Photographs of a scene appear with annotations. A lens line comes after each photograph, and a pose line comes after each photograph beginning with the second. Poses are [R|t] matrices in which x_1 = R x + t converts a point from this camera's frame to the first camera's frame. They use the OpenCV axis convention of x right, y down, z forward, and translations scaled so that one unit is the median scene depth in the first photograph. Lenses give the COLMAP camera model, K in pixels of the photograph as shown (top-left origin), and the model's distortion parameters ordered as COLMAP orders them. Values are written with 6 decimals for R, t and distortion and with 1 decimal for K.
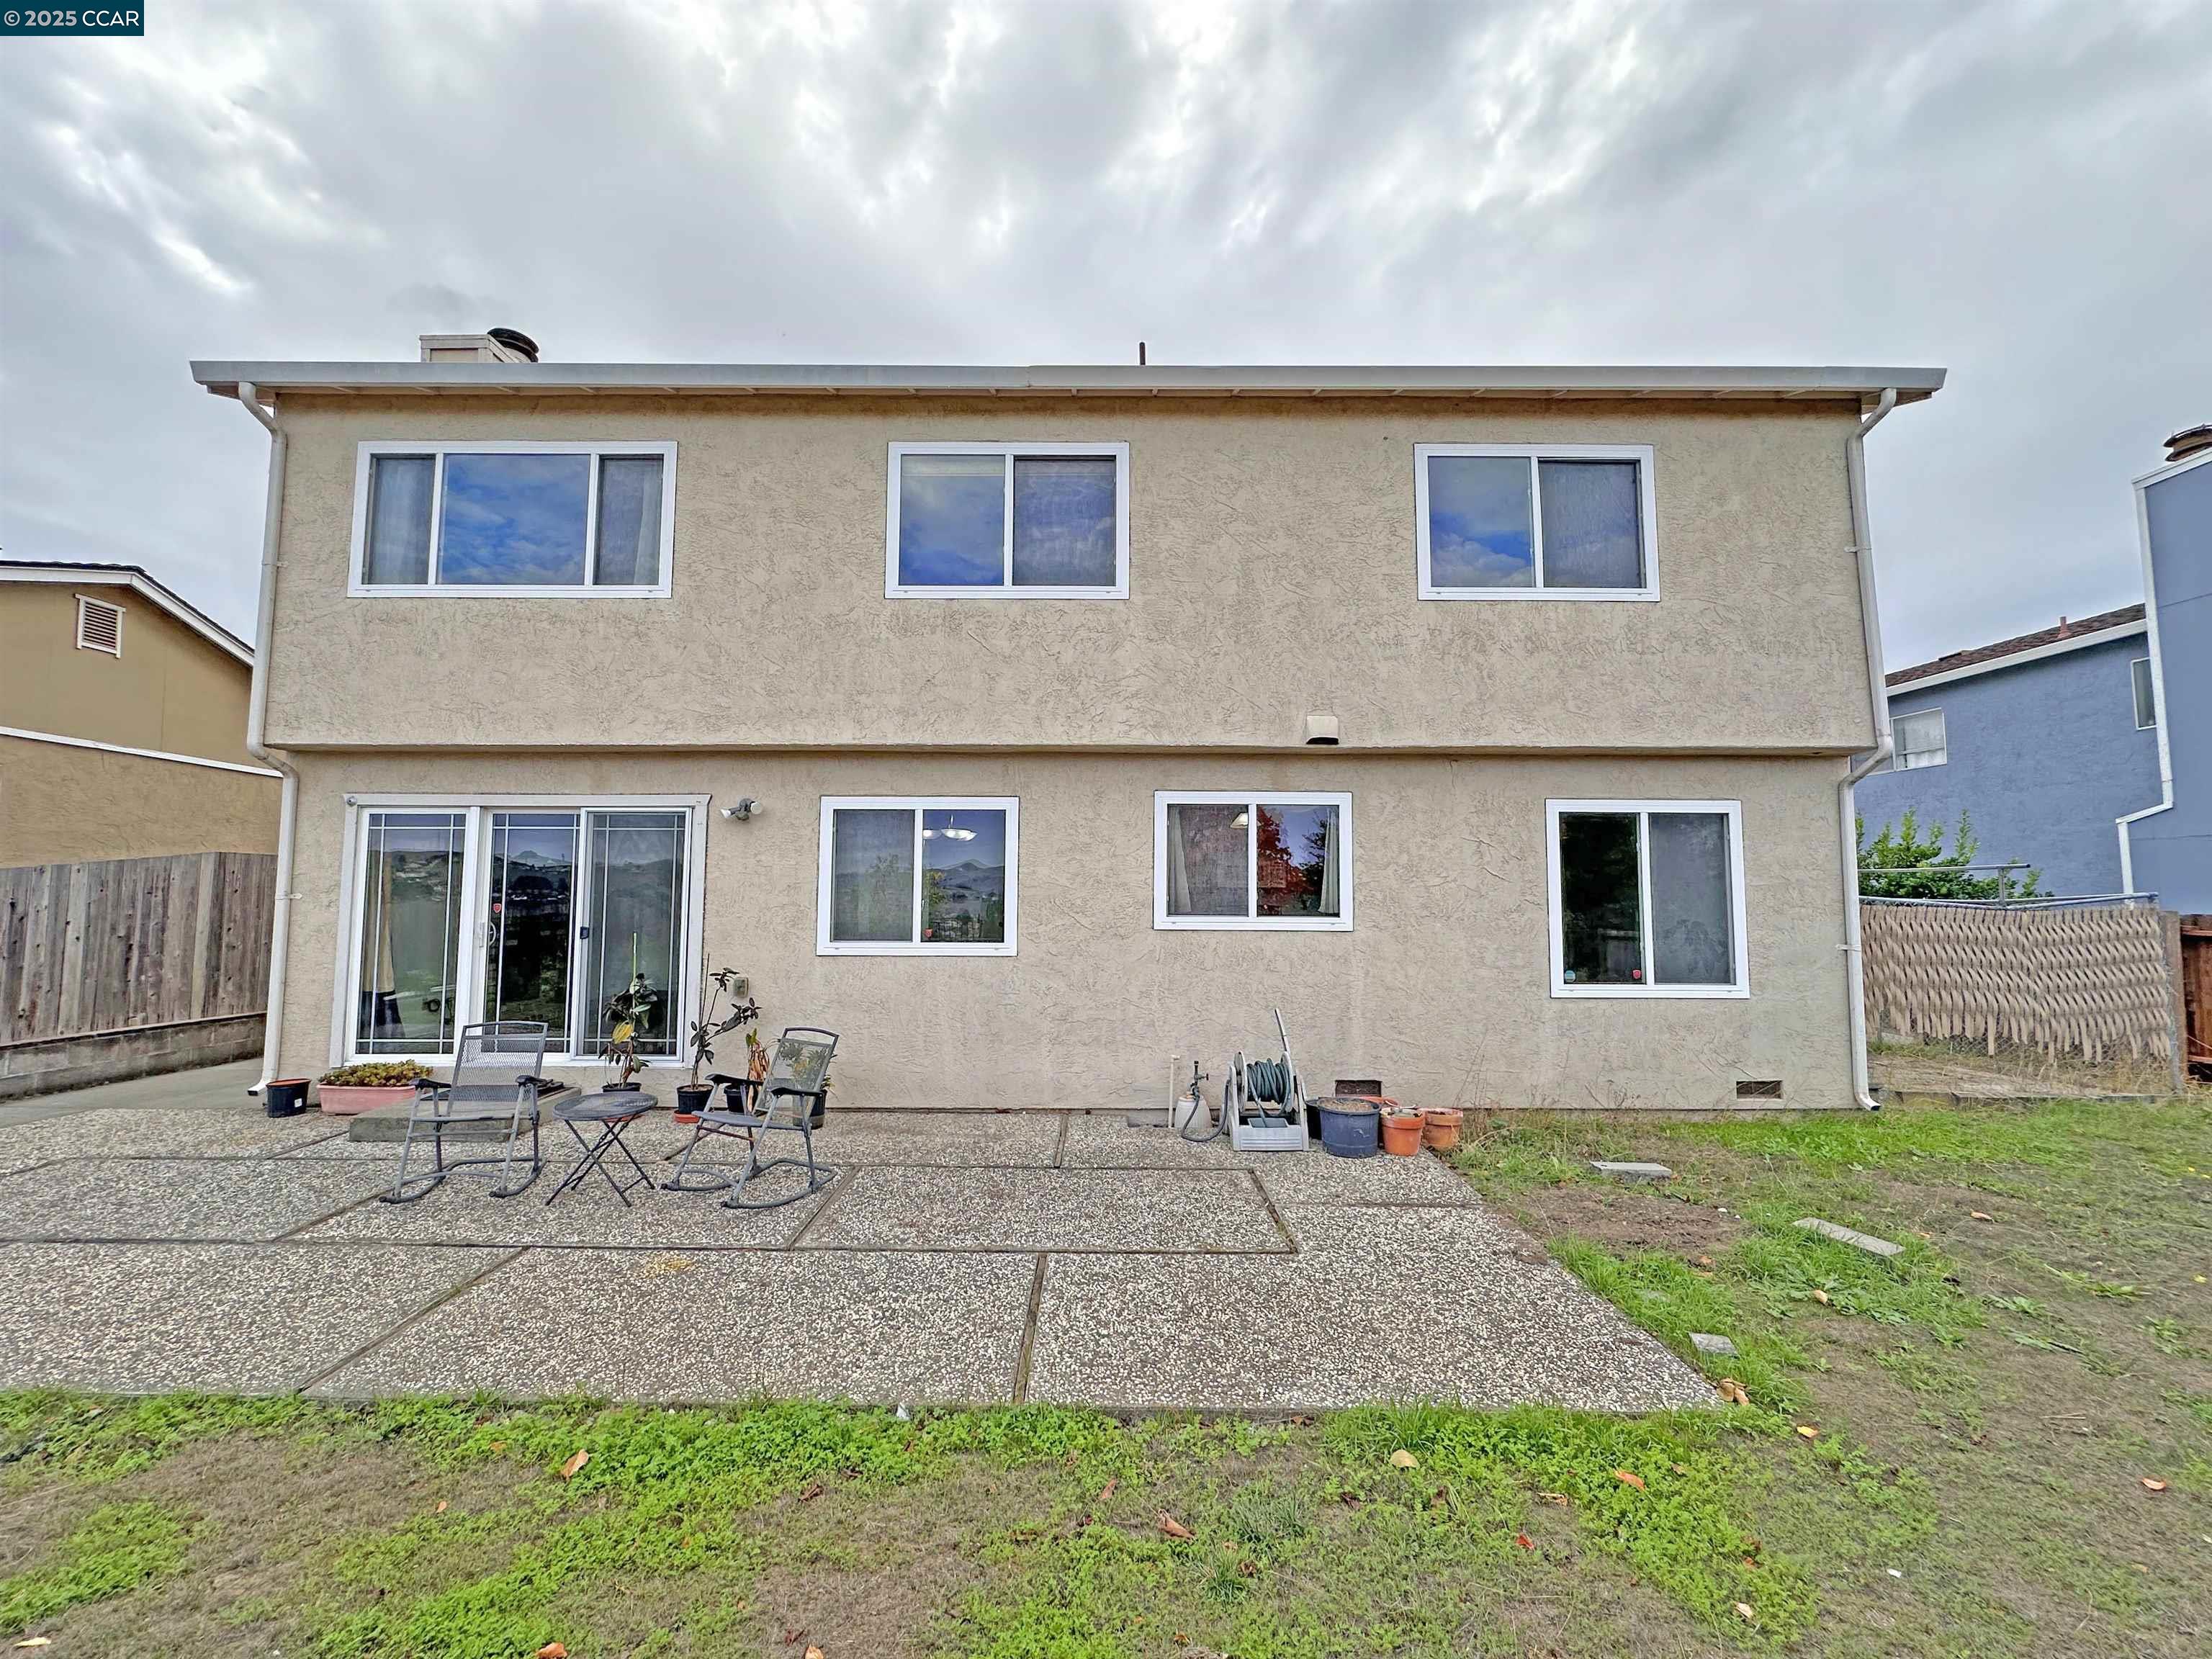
lens RADIAL K [[880.5, 0, 1109.7], [0, 880.5, 828.7], [0, 0, 1]] dist [-0.003865, 0.001113]
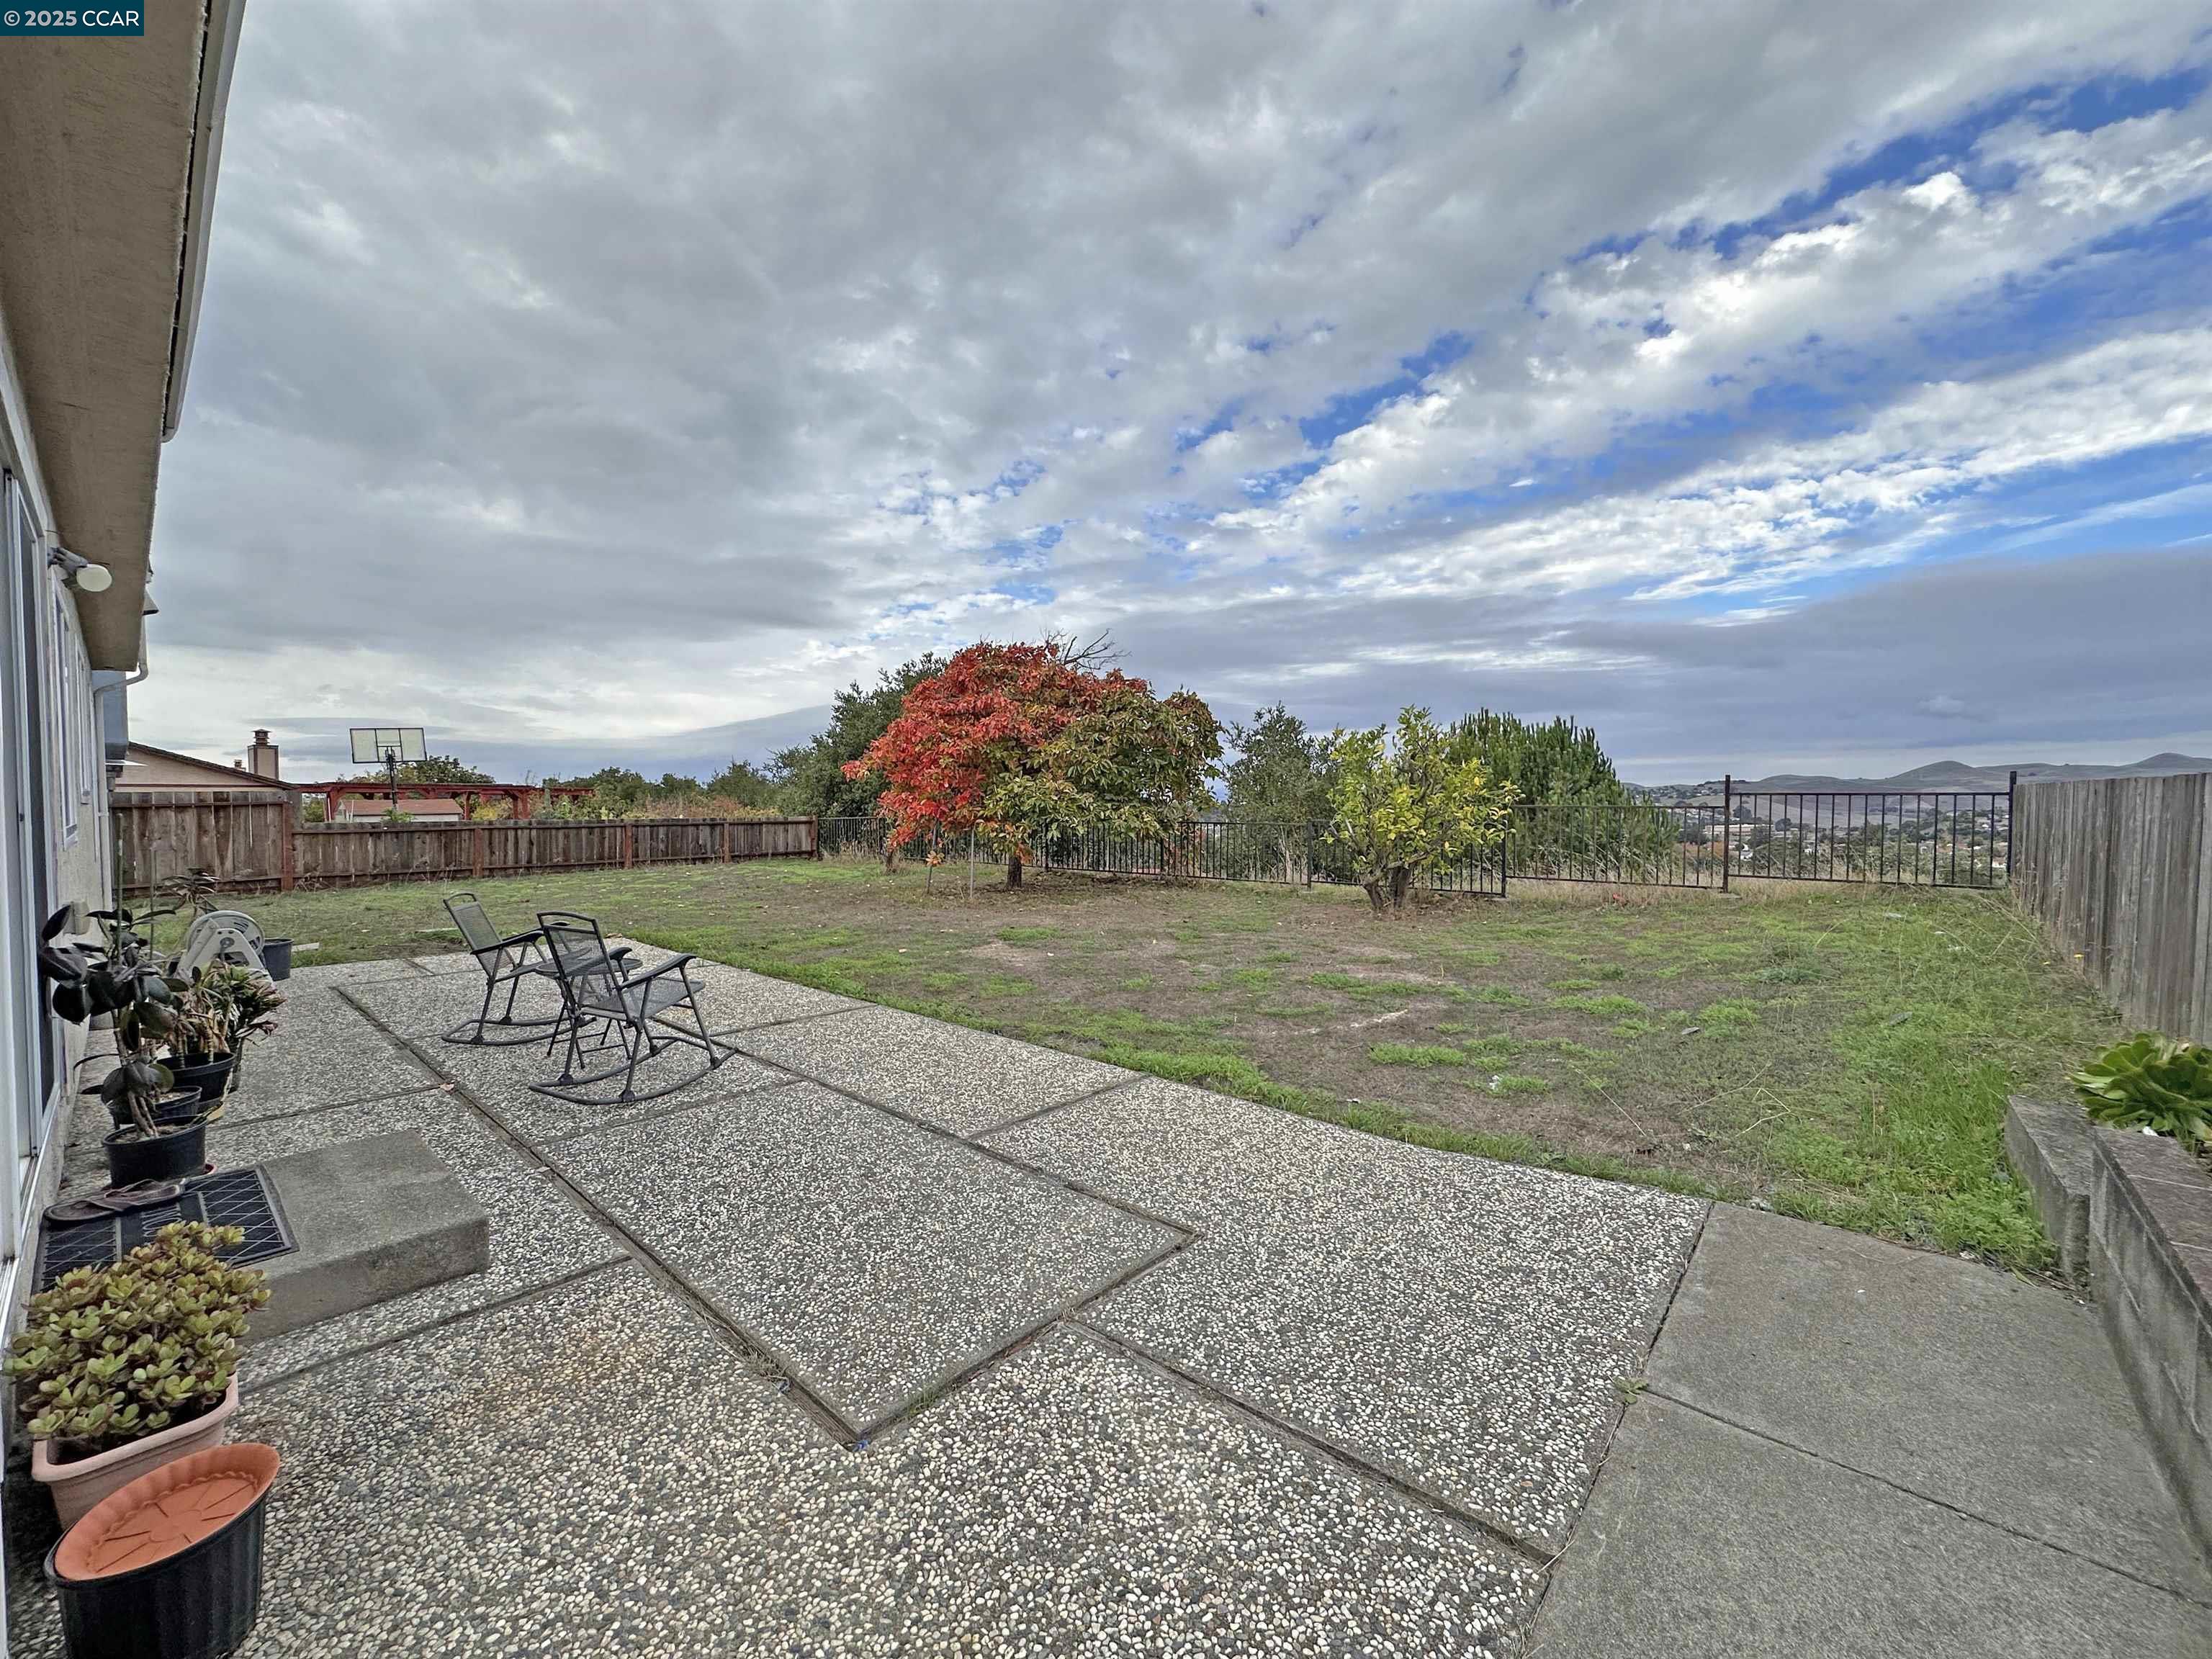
lens RADIAL K [[880.5, 0, 1117.3], [0, 880.5, 834.2], [0, 0, 1]] dist [-0.003865, 0.001113]
pose [[-0.750331, -0.024629, 0.660604, -1.925328], [-0.047767, 0.998713, -0.017020, 0.176497], [-0.659335, -0.044326, -0.750542, 1.563332]]
